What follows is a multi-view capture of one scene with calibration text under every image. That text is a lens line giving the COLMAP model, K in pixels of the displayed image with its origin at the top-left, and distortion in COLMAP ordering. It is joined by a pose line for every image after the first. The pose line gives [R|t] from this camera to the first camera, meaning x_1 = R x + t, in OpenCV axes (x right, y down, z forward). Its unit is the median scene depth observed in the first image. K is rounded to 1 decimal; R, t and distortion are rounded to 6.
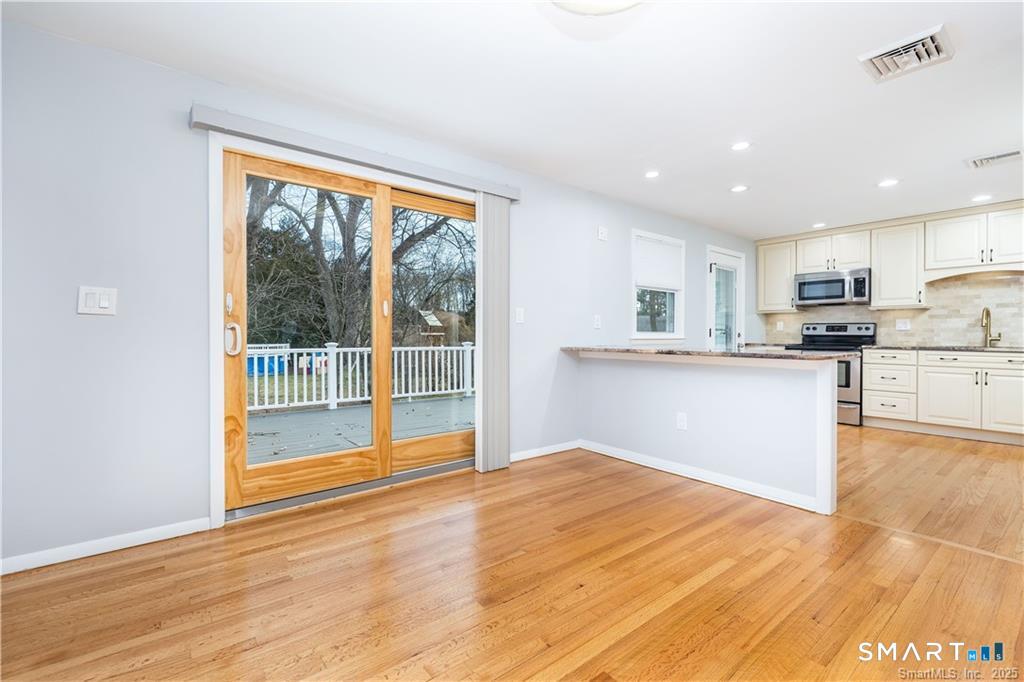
lens RADIAL K [[443.5, 0, 505.2], [0, 443.5, 338.3], [0, 0, 1]] dist [0.013140, 0.000496]
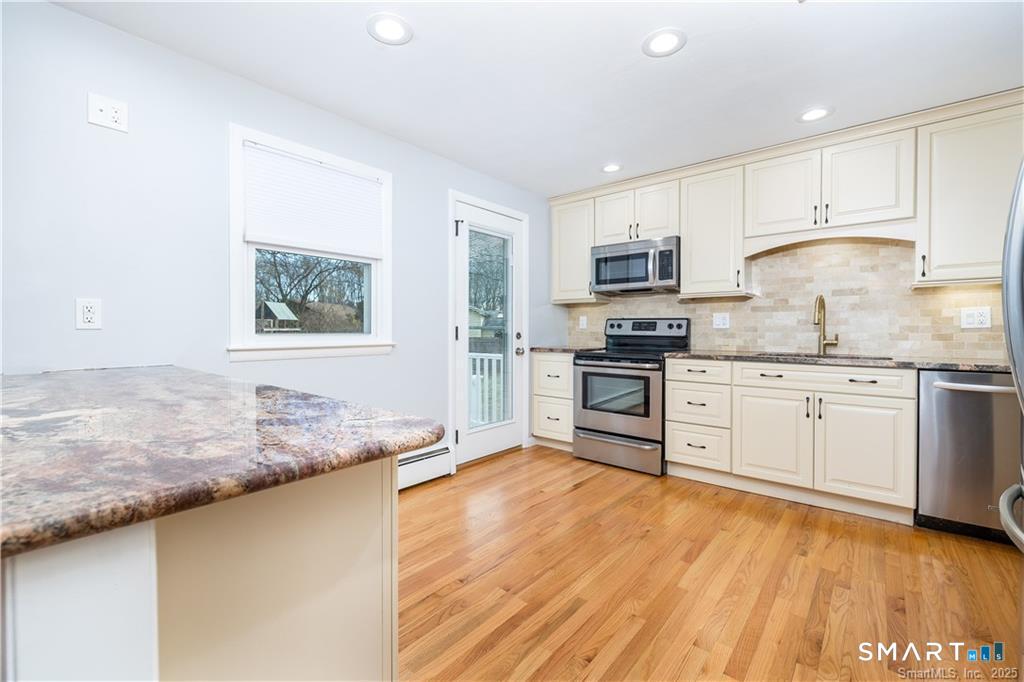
lens RADIAL K [[443.5, 0, 514.7], [0, 443.5, 335.8], [0, 0, 1]] dist [0.013140, 0.000496]
pose [[0.976480, -0.006527, 0.215510, 0.431632], [0.004886, 0.999955, 0.008145, -0.014382], [-0.215553, -0.006900, 0.976468, 0.403192]]
